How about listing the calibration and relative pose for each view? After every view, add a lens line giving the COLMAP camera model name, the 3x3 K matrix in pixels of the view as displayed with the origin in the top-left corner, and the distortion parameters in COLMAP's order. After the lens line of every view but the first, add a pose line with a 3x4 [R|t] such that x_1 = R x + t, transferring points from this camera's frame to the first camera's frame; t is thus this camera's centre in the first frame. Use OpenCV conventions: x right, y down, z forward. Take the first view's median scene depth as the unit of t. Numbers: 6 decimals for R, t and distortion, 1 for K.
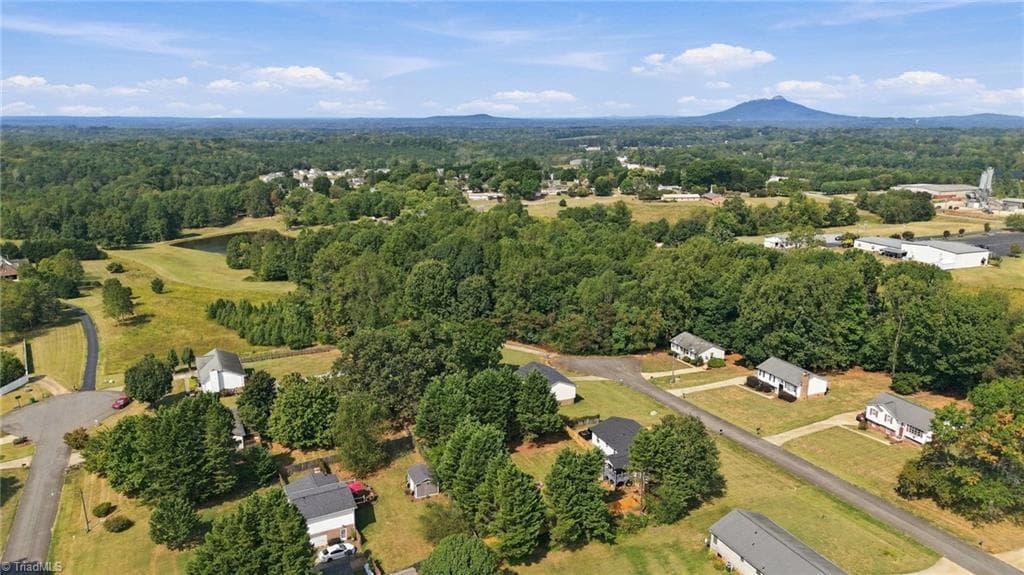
lens RADIAL K [[688.7, 0, 513.5], [0, 688.7, 283.1], [0, 0, 1]] dist [0.019936, -0.028757]
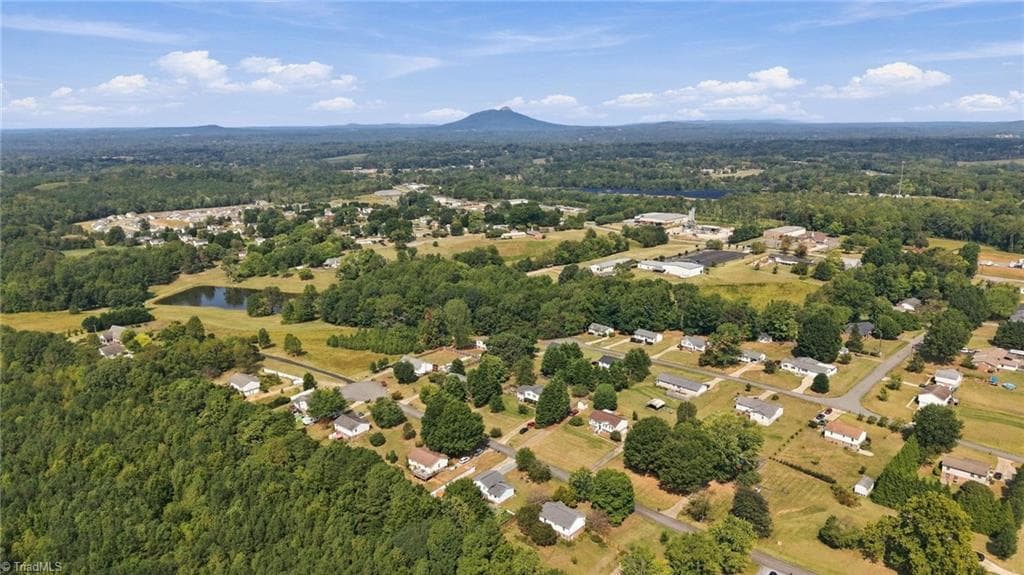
lens RADIAL K [[688.7, 0, 517.8], [0, 688.7, 285.1], [0, 0, 1]] dist [0.019936, -0.028757]
pose [[0.928911, -0.091774, 0.358750, -0.720444], [0.093692, 0.995528, 0.012075, -0.092856], [-0.358254, 0.022396, 0.933355, -0.903945]]
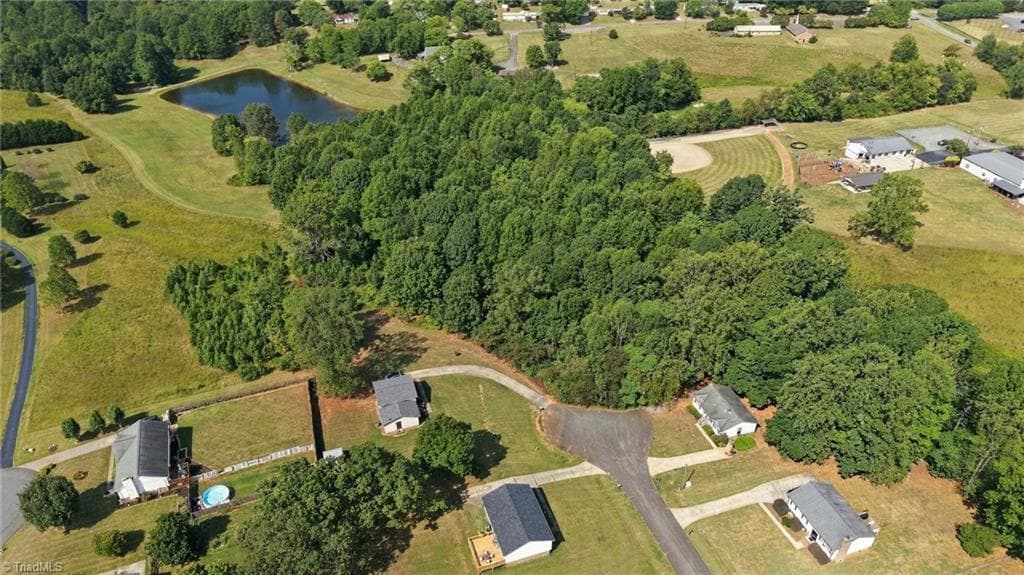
lens RADIAL K [[688.7, 0, 513.4], [0, 688.7, 288.1], [0, 0, 1]] dist [0.019936, -0.028757]
pose [[0.996292, 0.045029, -0.073312, 0.069661], [-0.016471, 0.936168, 0.351167, -0.313192], [0.084445, -0.348658, 0.933438, 0.261388]]
